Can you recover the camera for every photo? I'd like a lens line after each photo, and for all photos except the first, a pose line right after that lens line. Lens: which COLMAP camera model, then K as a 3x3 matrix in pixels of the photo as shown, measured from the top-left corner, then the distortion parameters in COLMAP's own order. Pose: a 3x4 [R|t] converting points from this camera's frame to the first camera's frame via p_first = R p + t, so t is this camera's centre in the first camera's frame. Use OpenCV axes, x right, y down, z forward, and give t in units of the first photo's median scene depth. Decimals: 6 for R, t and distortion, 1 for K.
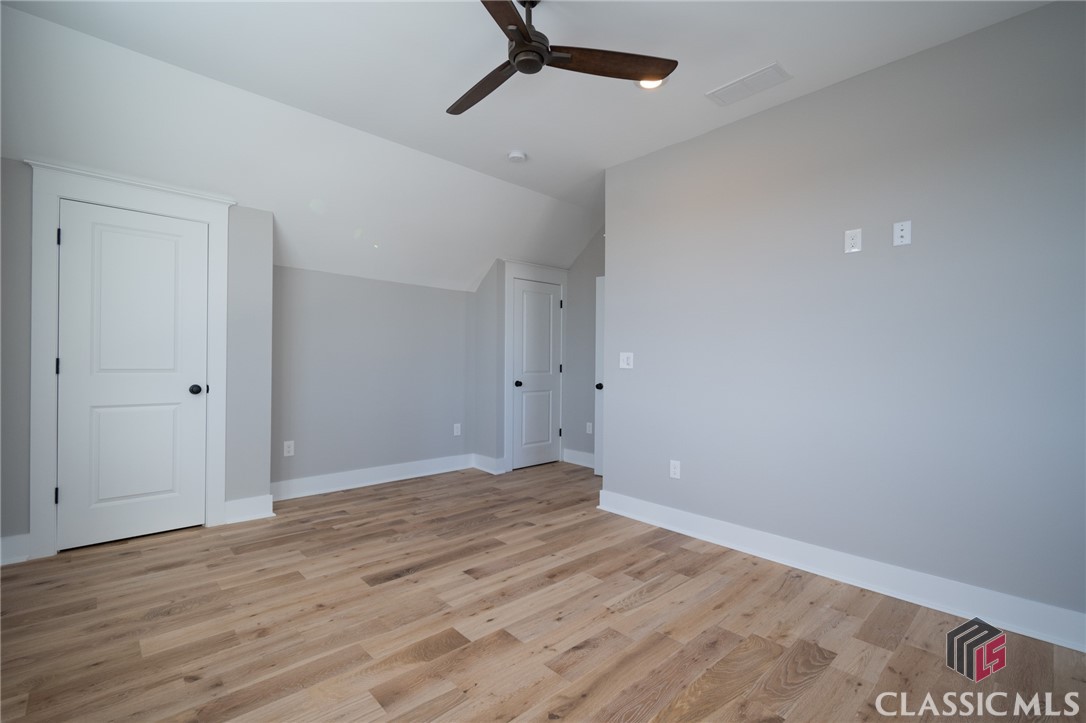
lens RADIAL K [[477.7, 0, 544.4], [0, 477.7, 362.0], [0, 0, 1]] dist [0.008186, -0.004582]
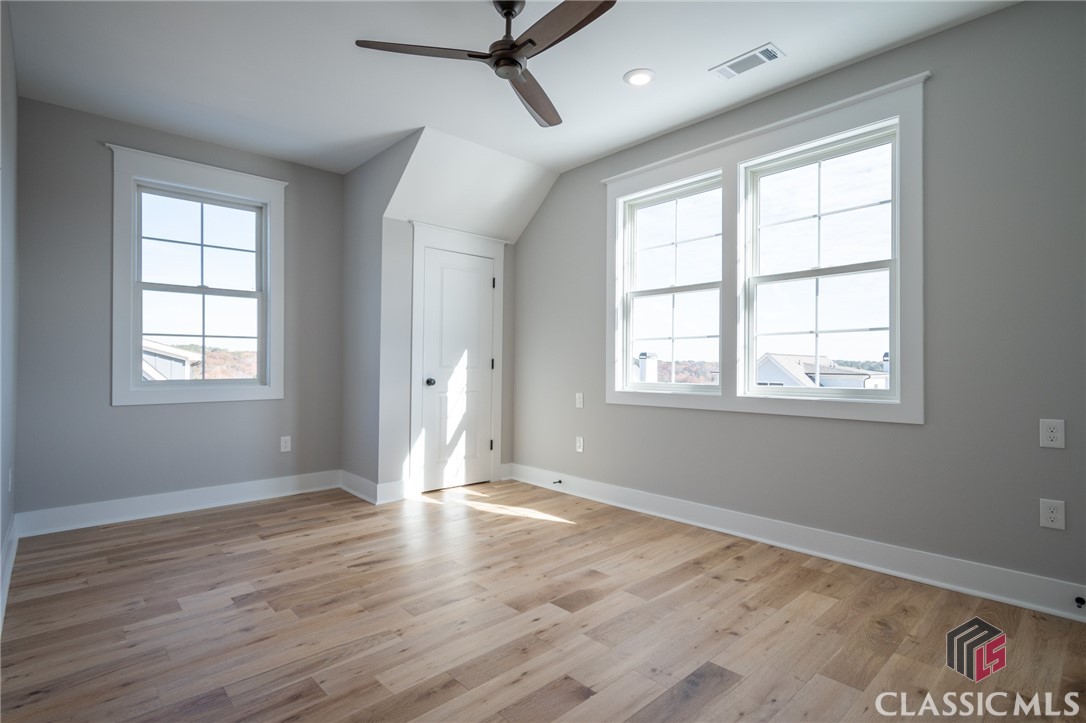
lens RADIAL K [[528.8, 0, 543.0], [0, 528.8, 361.5], [0, 0, 1]] dist [-0.012539, -0.000146]
pose [[-0.999731, -0.019361, 0.012808, -0.131689], [-0.019462, 0.999781, -0.007750, 0.033522], [-0.012655, -0.007997, -0.999888, 2.067081]]
